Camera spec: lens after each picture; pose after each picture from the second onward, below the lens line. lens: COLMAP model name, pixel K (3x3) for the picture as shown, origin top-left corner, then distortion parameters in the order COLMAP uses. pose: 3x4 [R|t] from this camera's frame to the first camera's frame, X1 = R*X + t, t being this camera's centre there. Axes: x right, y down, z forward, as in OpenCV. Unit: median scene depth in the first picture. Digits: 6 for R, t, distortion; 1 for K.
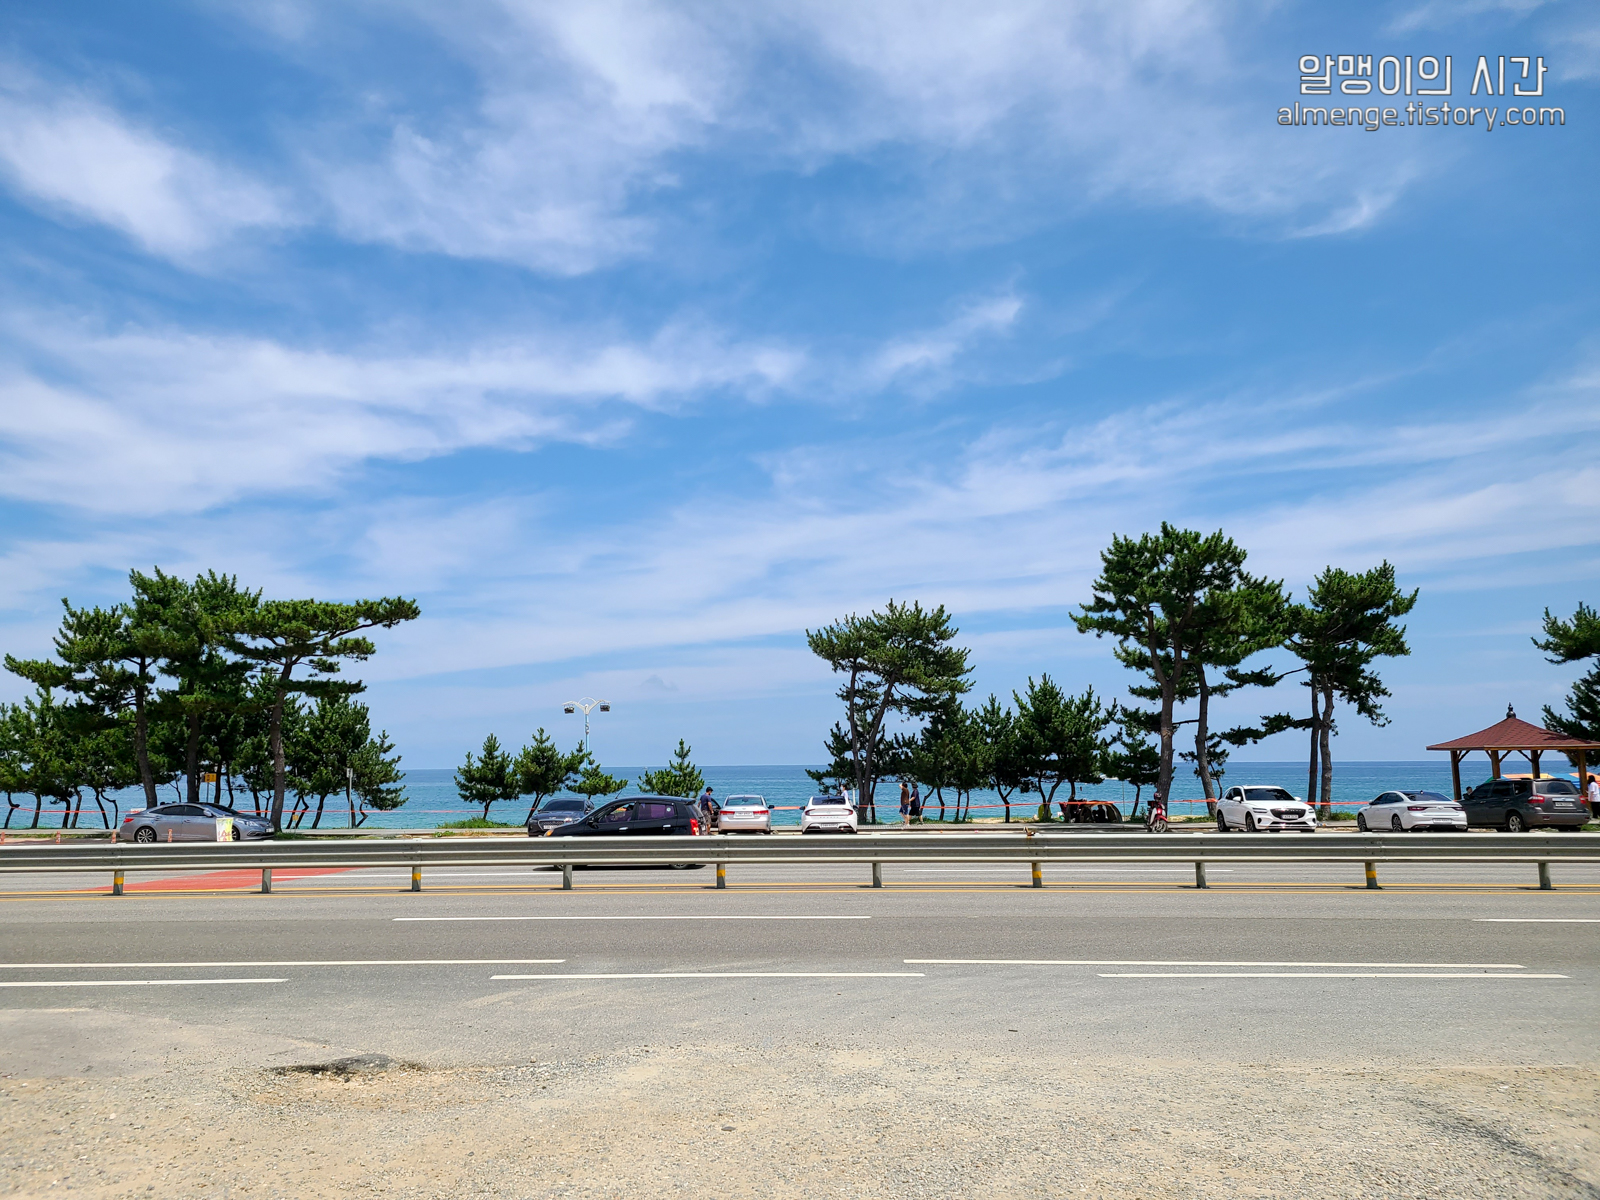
lens RADIAL K [[1179.6, 0, 766.7], [0, 1179.6, 600.8], [0, 0, 1]] dist [0.054135, -0.037664]
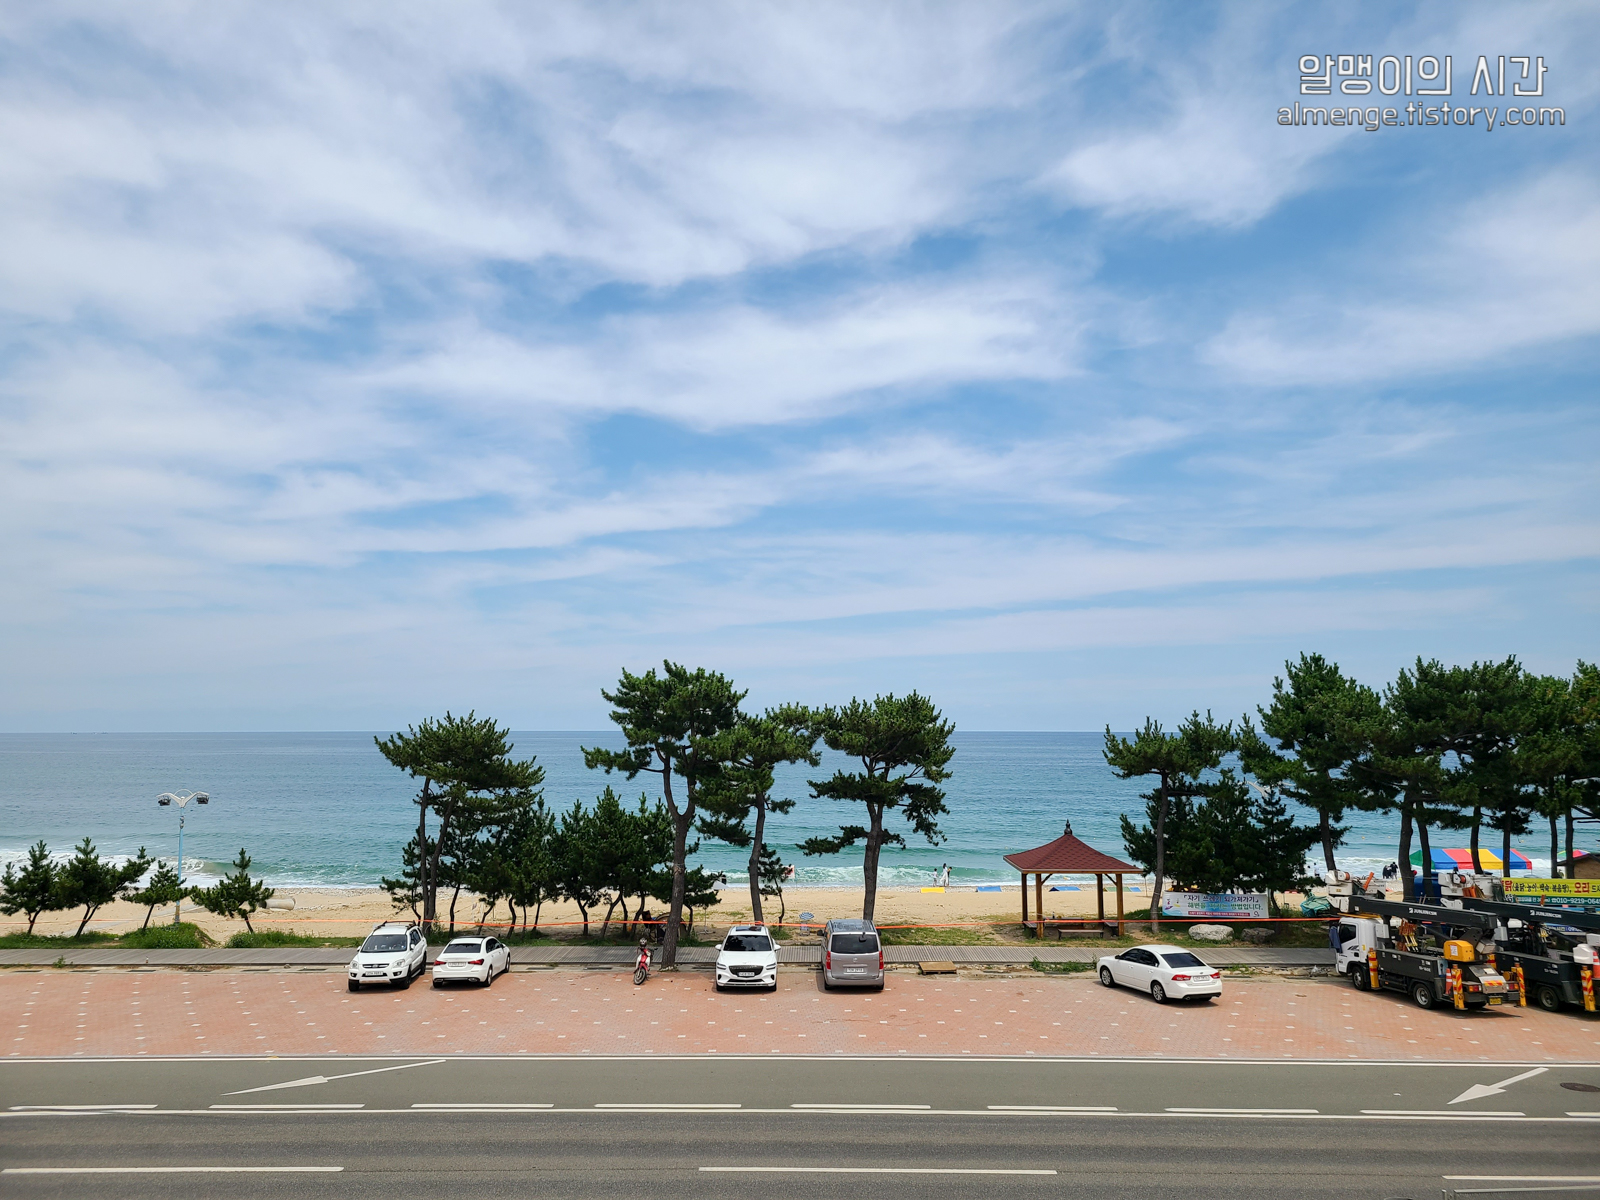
lens RADIAL K [[1179.6, 0, 780.4], [0, 1179.6, 581.9], [0, 0, 1]] dist [0.054135, -0.037664]
pose [[0.998414, 0.017819, 0.053399, 0.320396], [-0.018418, 0.999773, 0.010745, -0.122227], [-0.053196, -0.011711, 0.998515, 0.014015]]
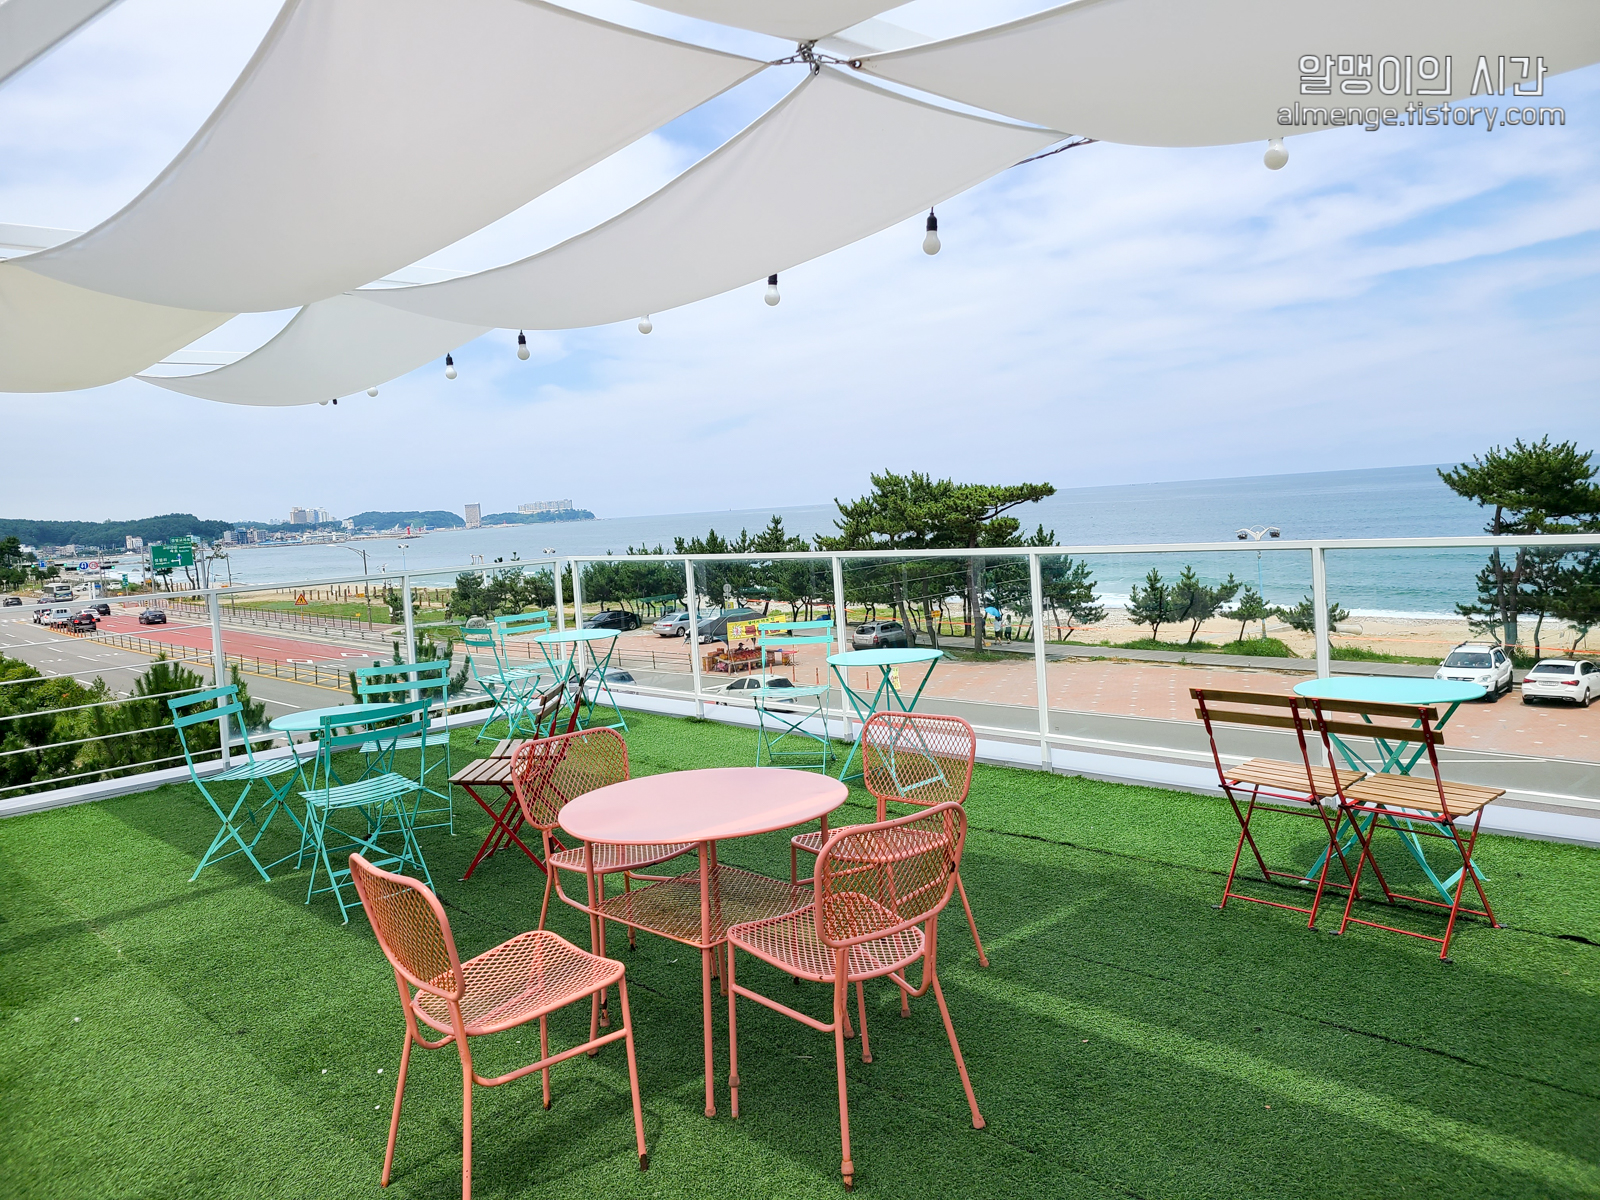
lens RADIAL K [[1179.6, 0, 790.5], [0, 1179.6, 570.5], [0, 0, 1]] dist [0.054135, -0.037664]
pose [[0.730034, 0.000854, -0.683410, 0.332226], [0.146693, 0.976495, 0.157921, -0.134035], [0.667481, -0.215539, 0.712750, -0.097487]]
